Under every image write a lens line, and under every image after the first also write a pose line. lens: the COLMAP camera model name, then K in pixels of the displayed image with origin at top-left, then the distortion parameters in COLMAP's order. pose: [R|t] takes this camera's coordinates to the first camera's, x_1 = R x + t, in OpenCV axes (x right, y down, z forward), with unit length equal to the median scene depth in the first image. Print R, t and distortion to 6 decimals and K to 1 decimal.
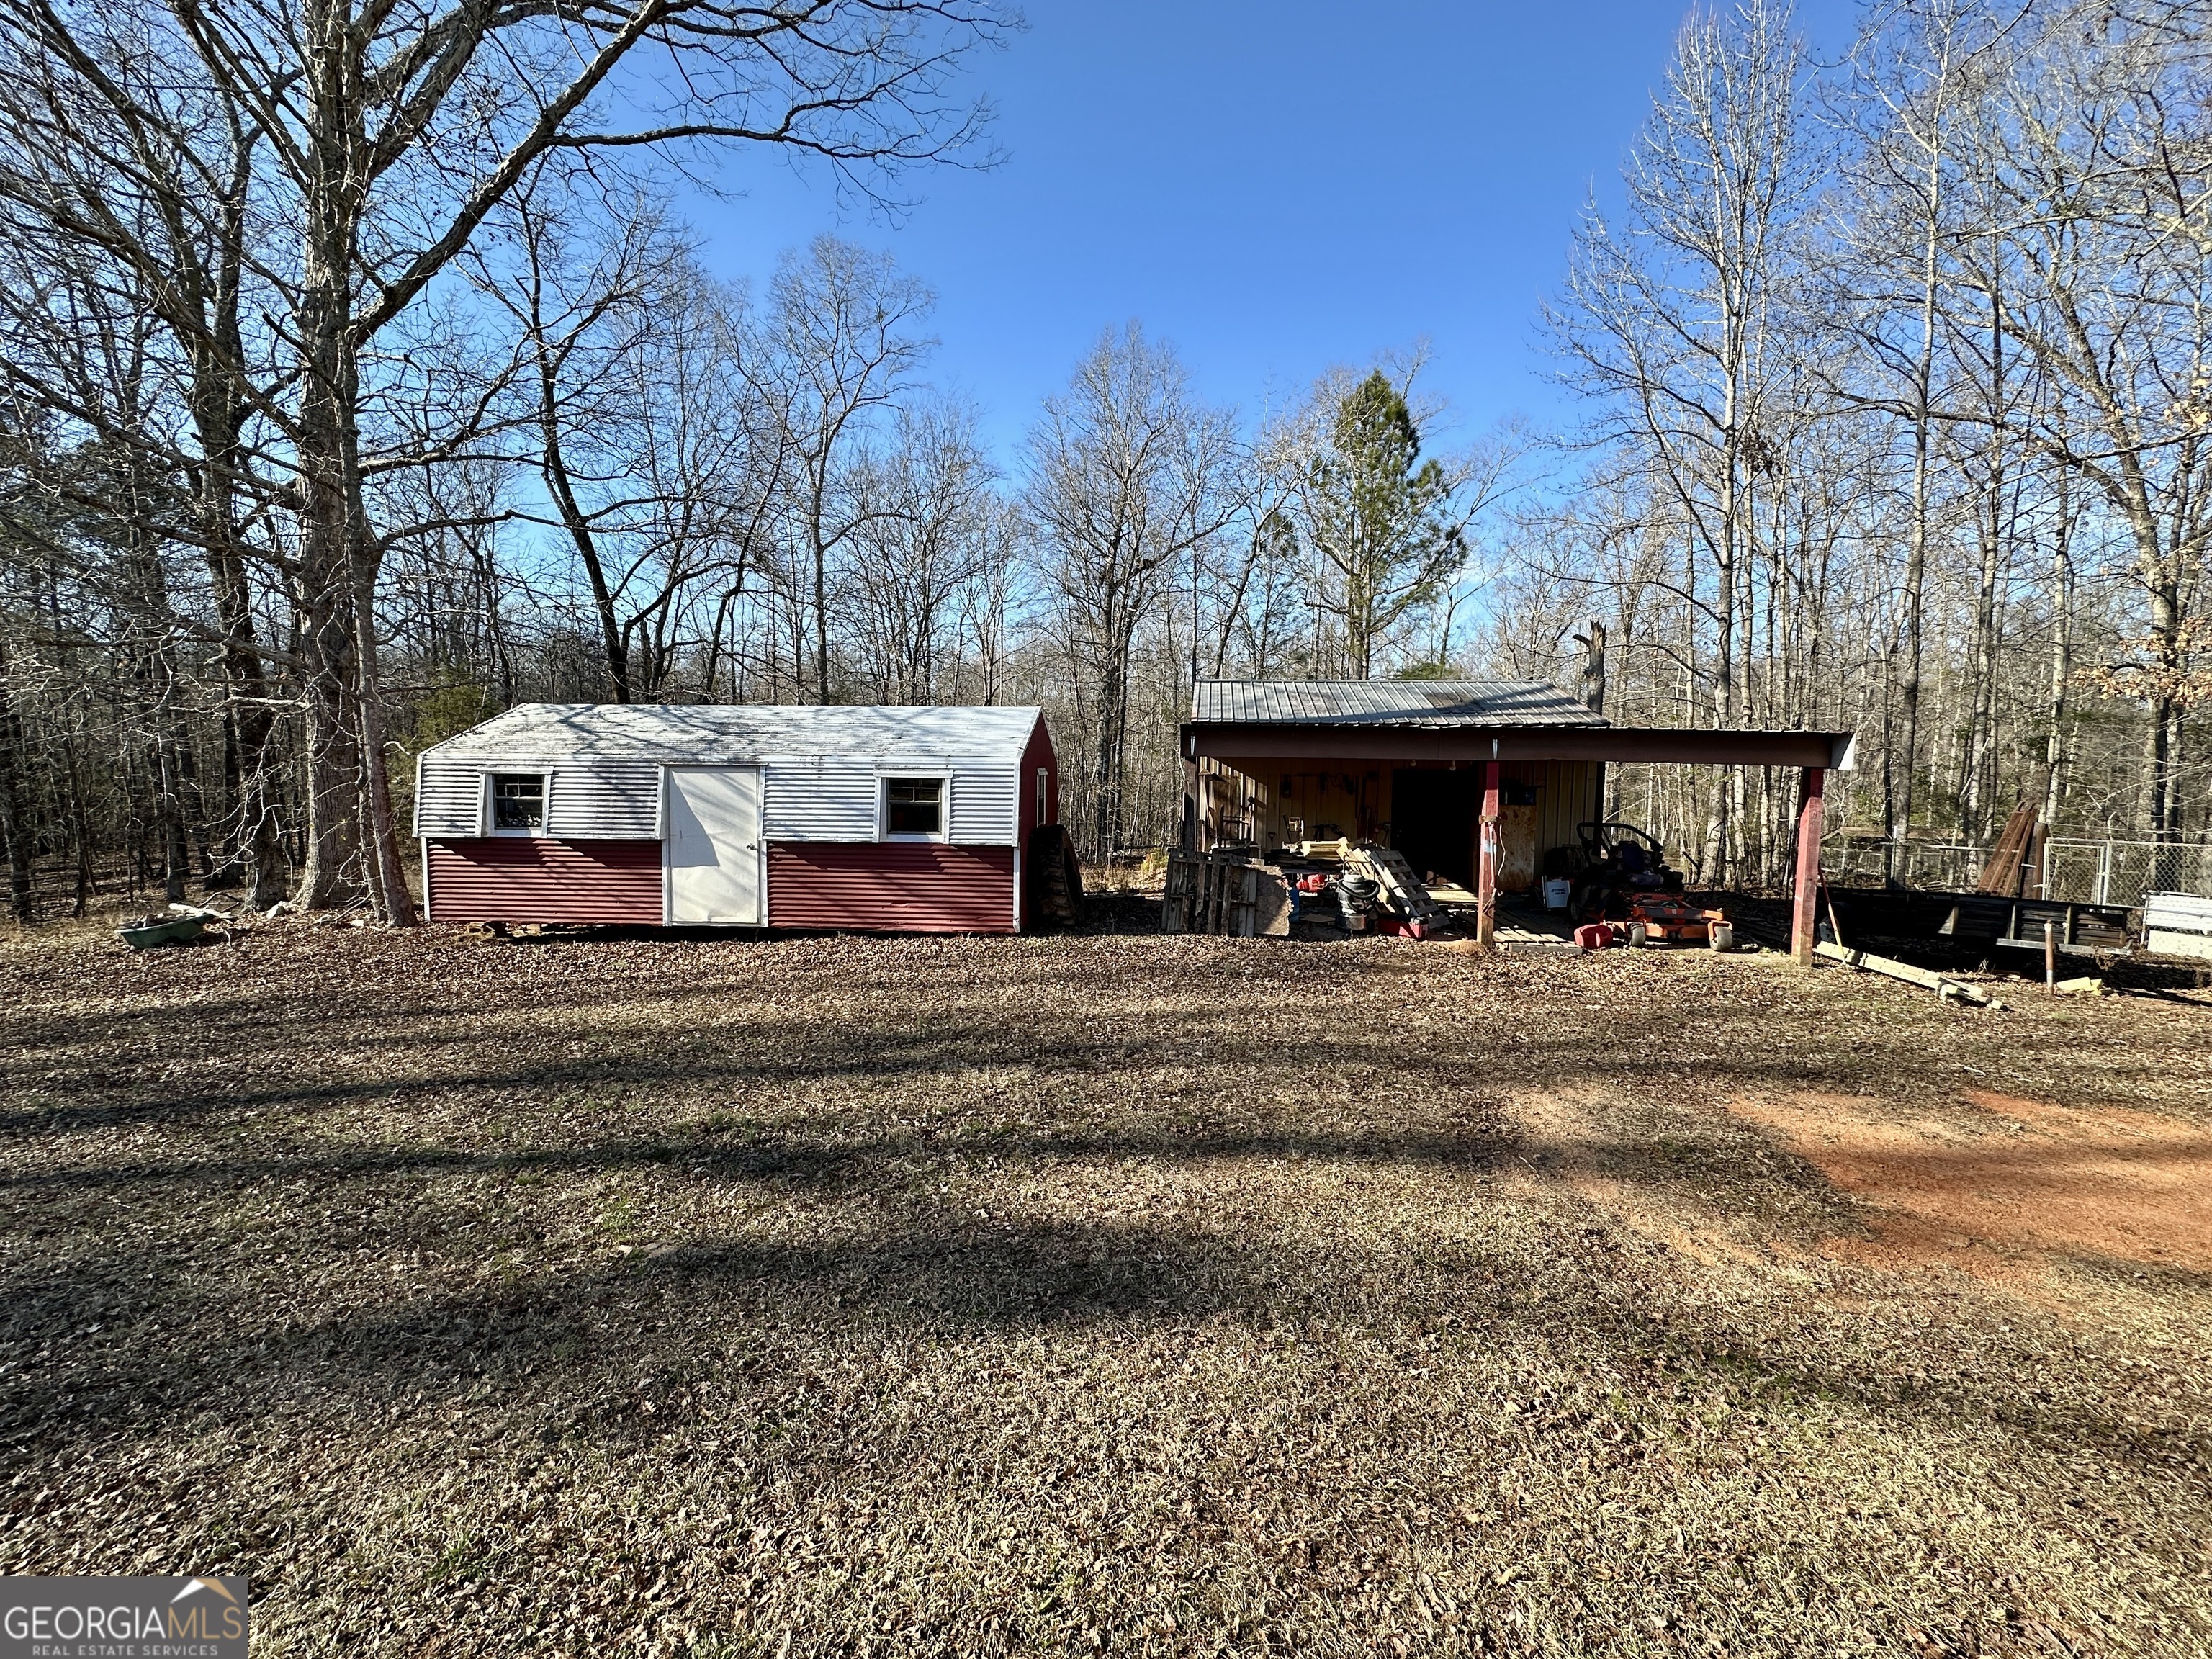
lens RADIAL K [[890.4, 0, 1106.0], [0, 890.4, 824.4], [0, 0, 1]] dist [-0.000226, 0.000714]
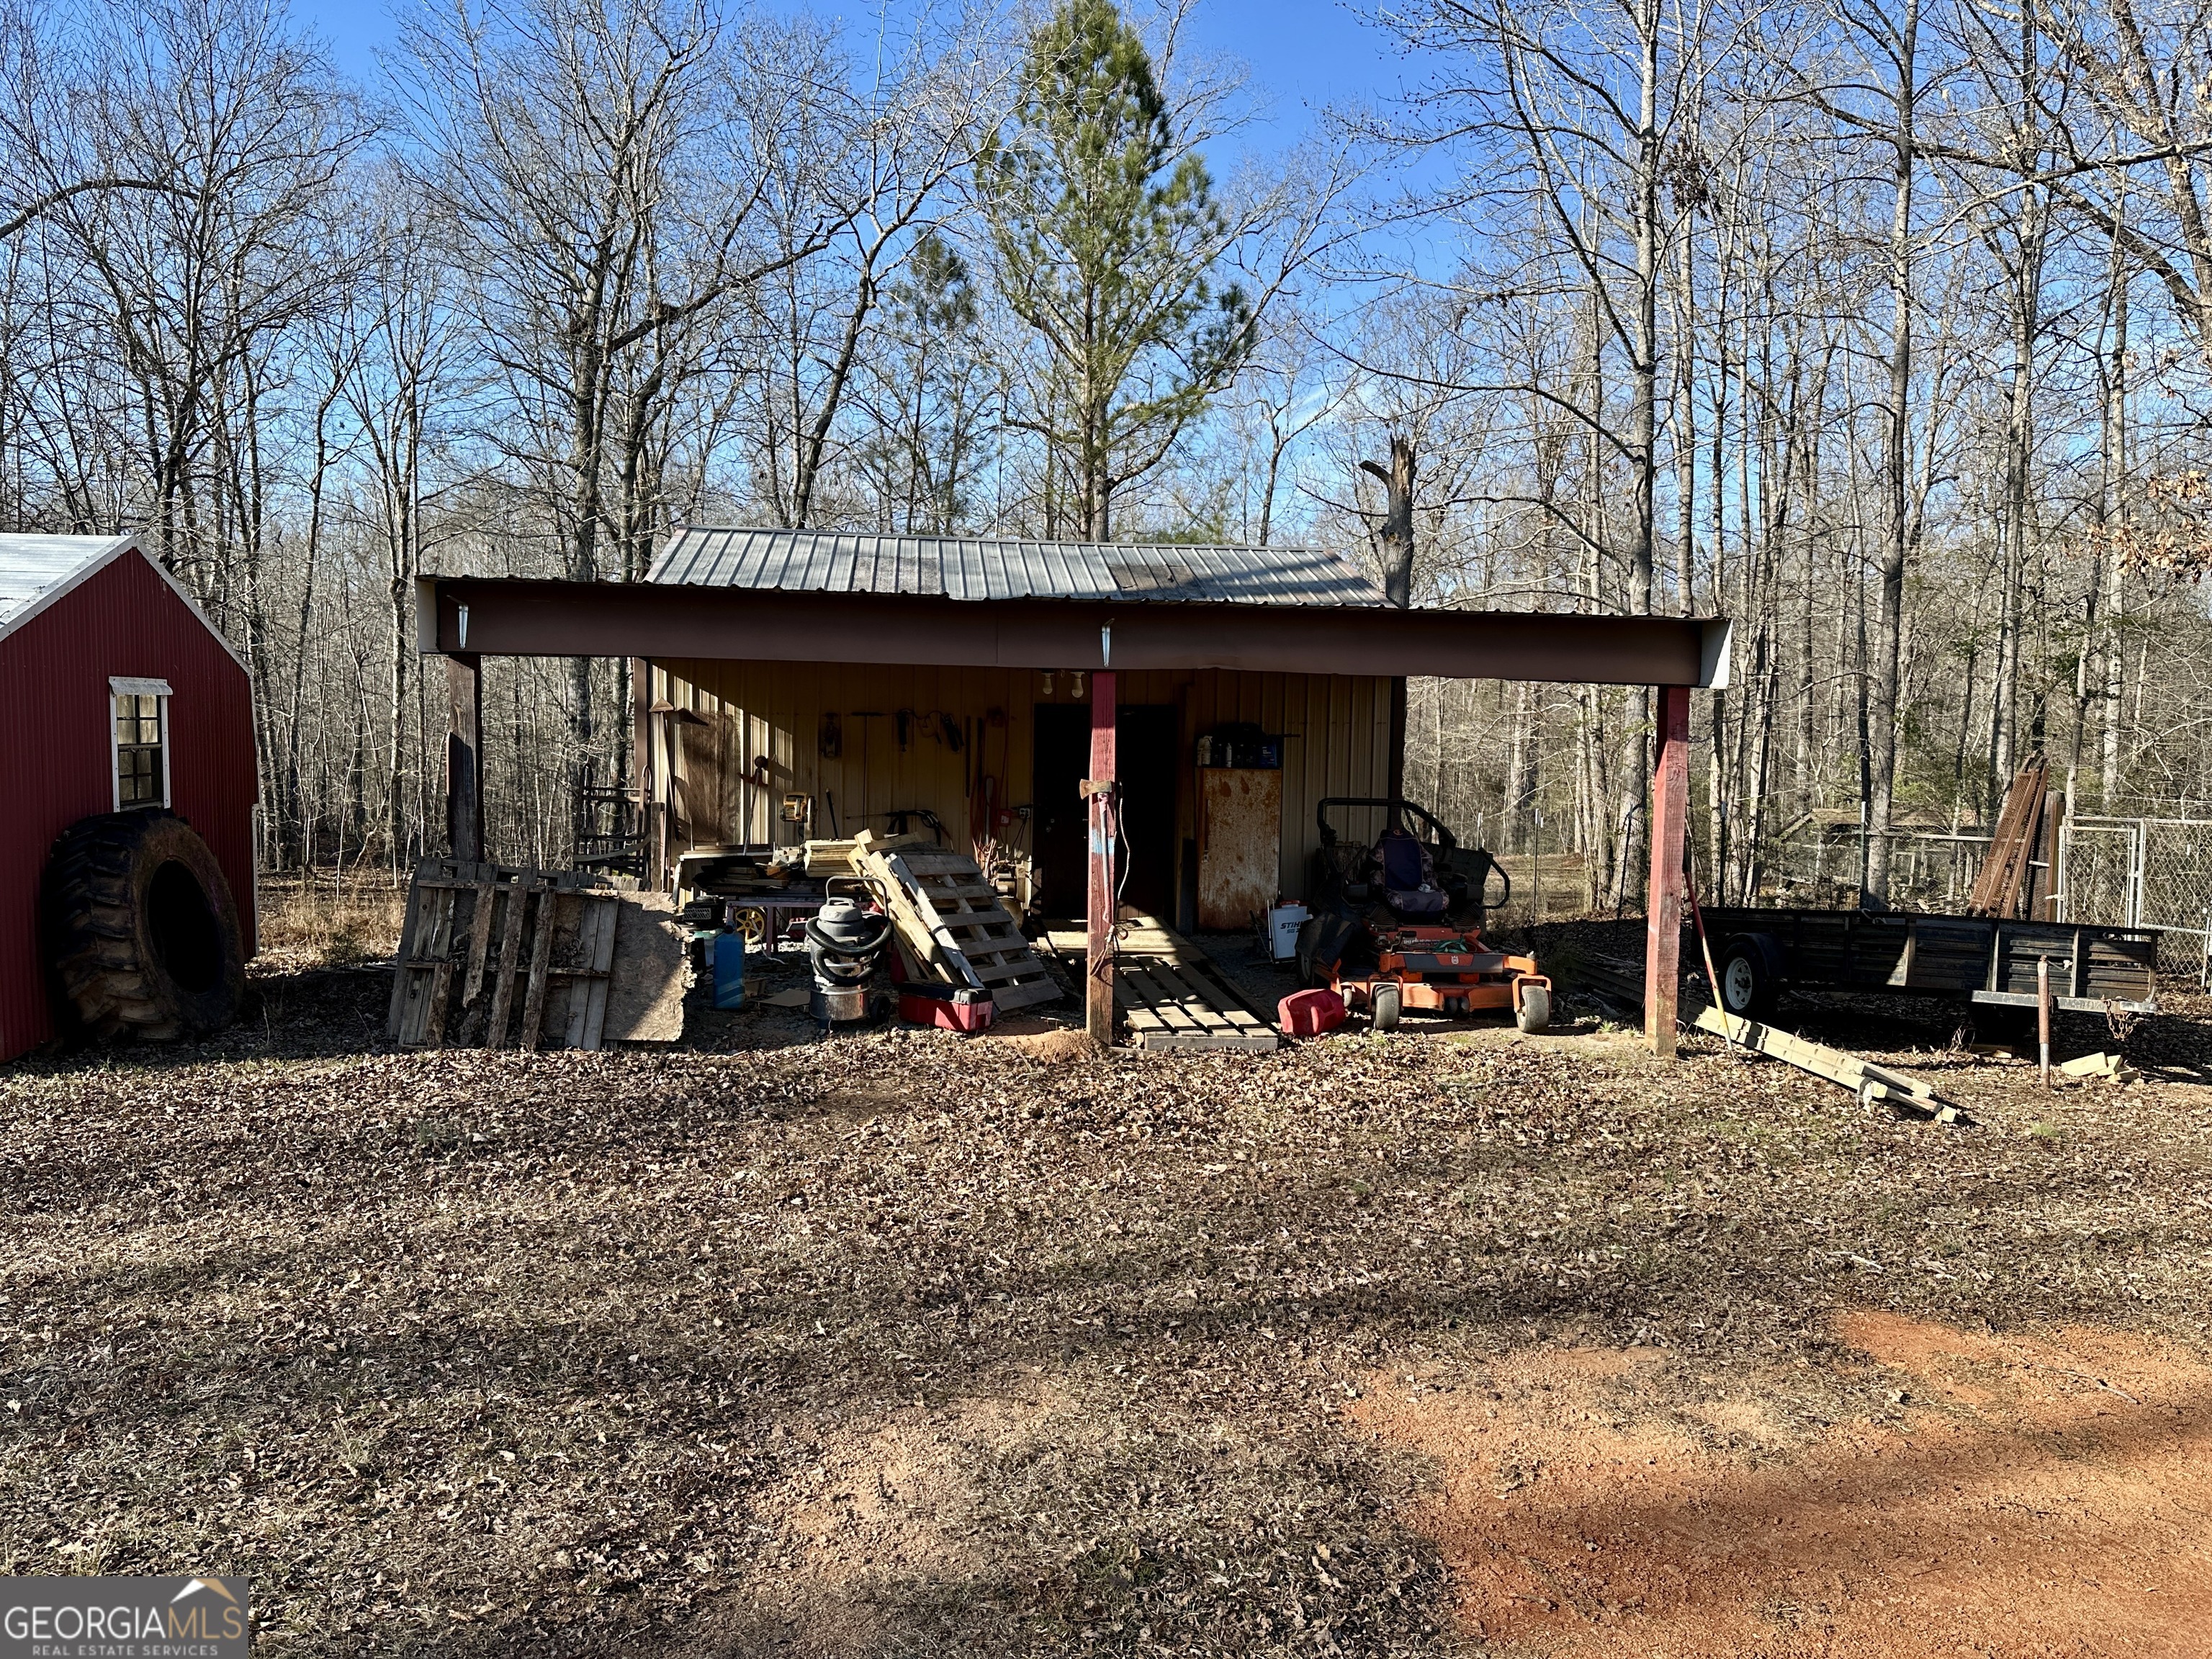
lens RADIAL K [[1581.4, 0, 1099.5], [0, 1581.4, 838.0], [0, 0, 1]] dist [0.048573, -0.049863]
pose [[0.970537, -0.014141, 0.240536, 0.211431], [0.011866, 0.999870, 0.010903, 0.012727], [-0.240659, -0.007728, 0.970579, 0.141945]]
